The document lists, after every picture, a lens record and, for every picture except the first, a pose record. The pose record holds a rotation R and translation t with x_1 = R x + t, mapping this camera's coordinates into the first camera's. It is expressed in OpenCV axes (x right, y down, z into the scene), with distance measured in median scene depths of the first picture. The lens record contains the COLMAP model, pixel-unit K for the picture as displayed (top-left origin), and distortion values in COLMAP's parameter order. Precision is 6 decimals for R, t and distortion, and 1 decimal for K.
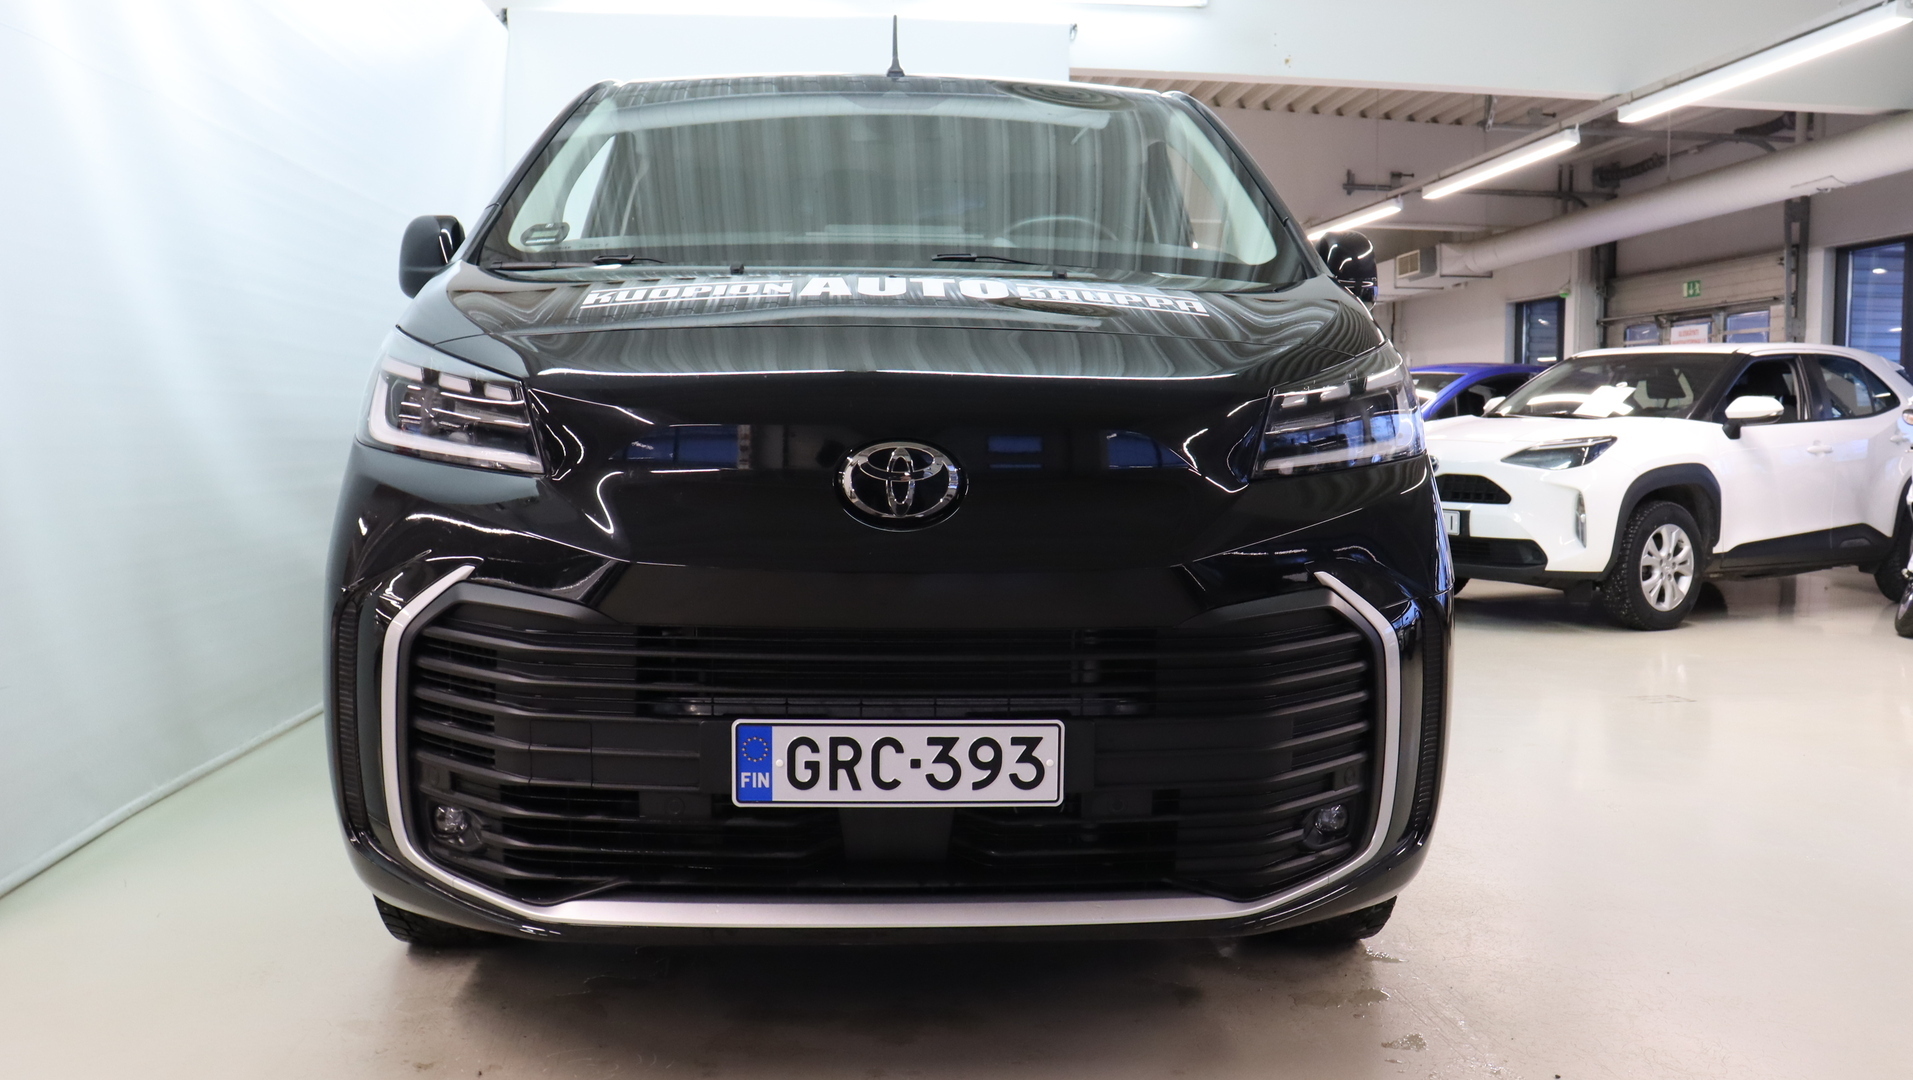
lens RADIAL K [[1586.7, 0, 966.4], [0, 1586.7, 531.4], [0, 0, 1]] dist [-0.163397, 0.161922]
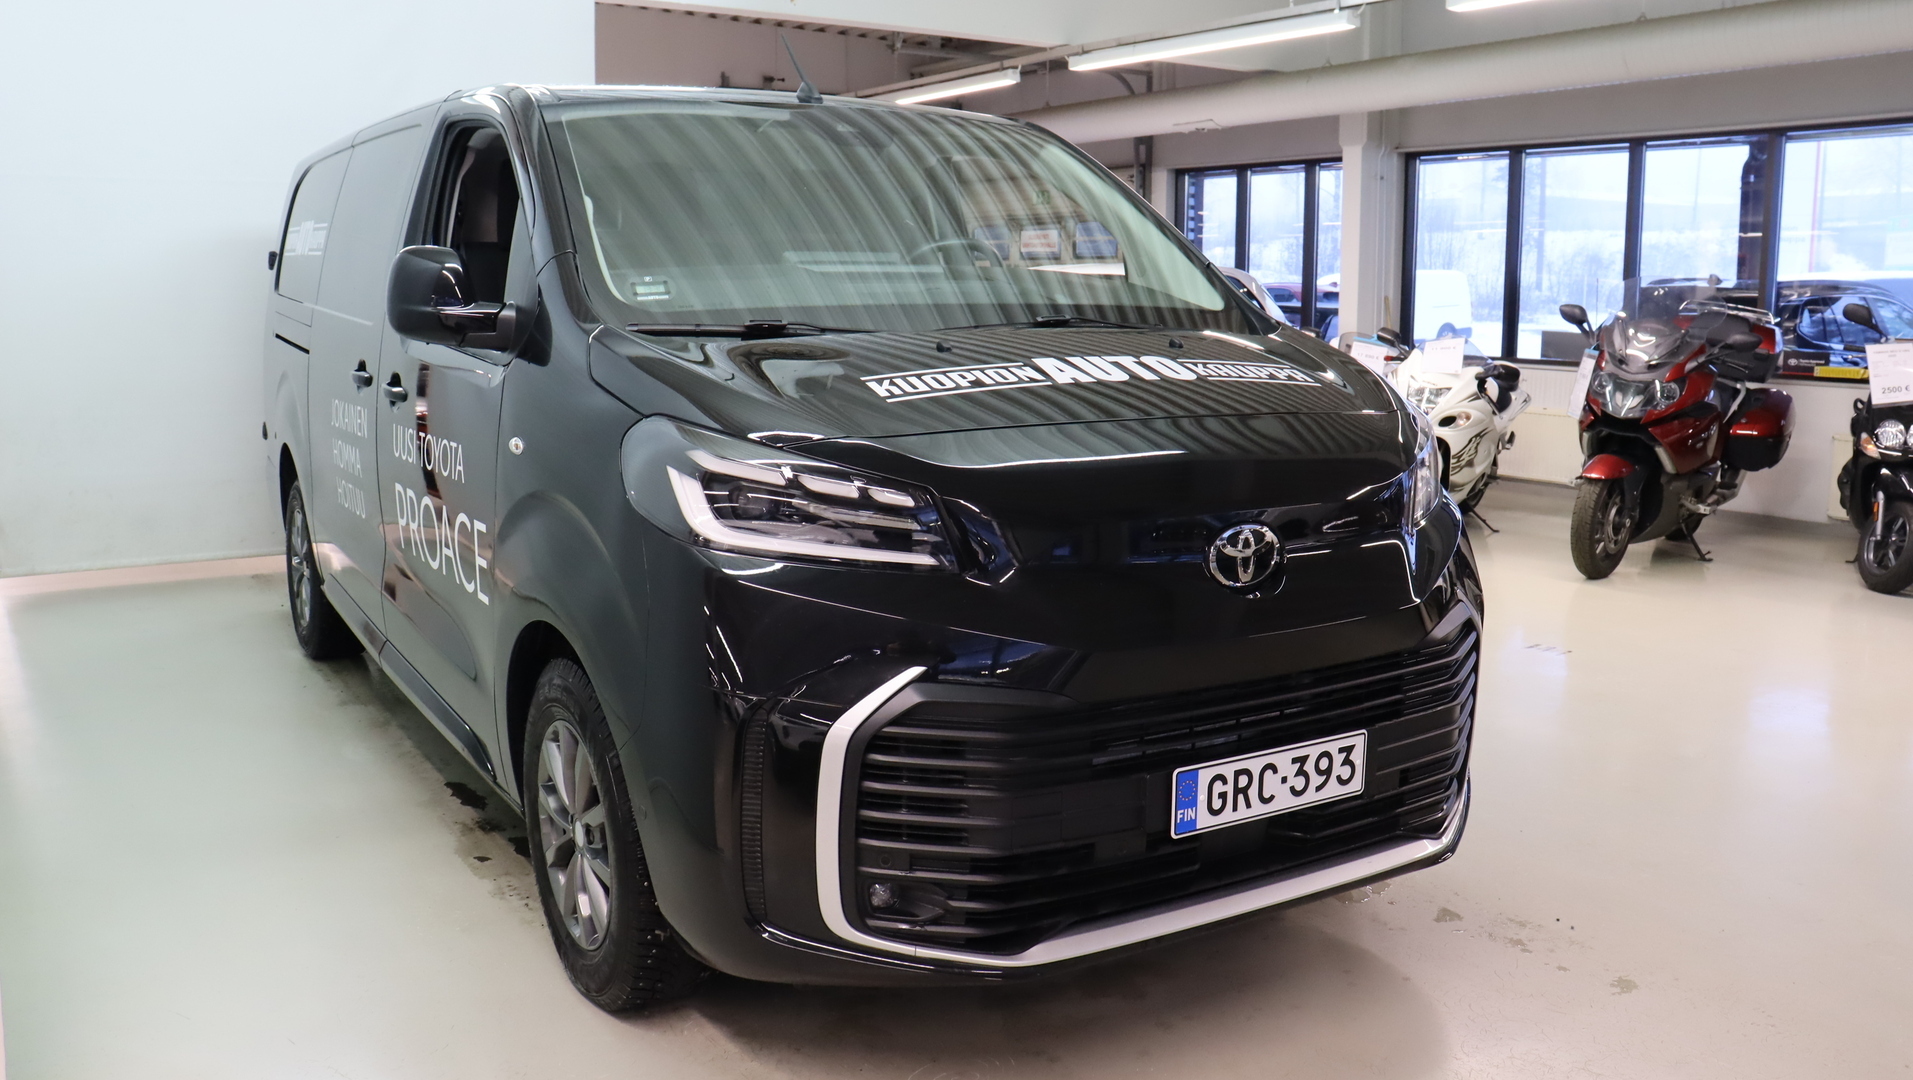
lens RADIAL K [[1586.7, 0, 966.4], [0, 1586.7, 531.4], [0, 0, 1]] dist [-0.163397, 0.161922]
pose [[0.880876, -0.080806, 0.466398, -0.826550], [0.039626, 0.994451, 0.097453, -0.184016], [-0.471685, -0.067363, 0.879190, 0.024758]]
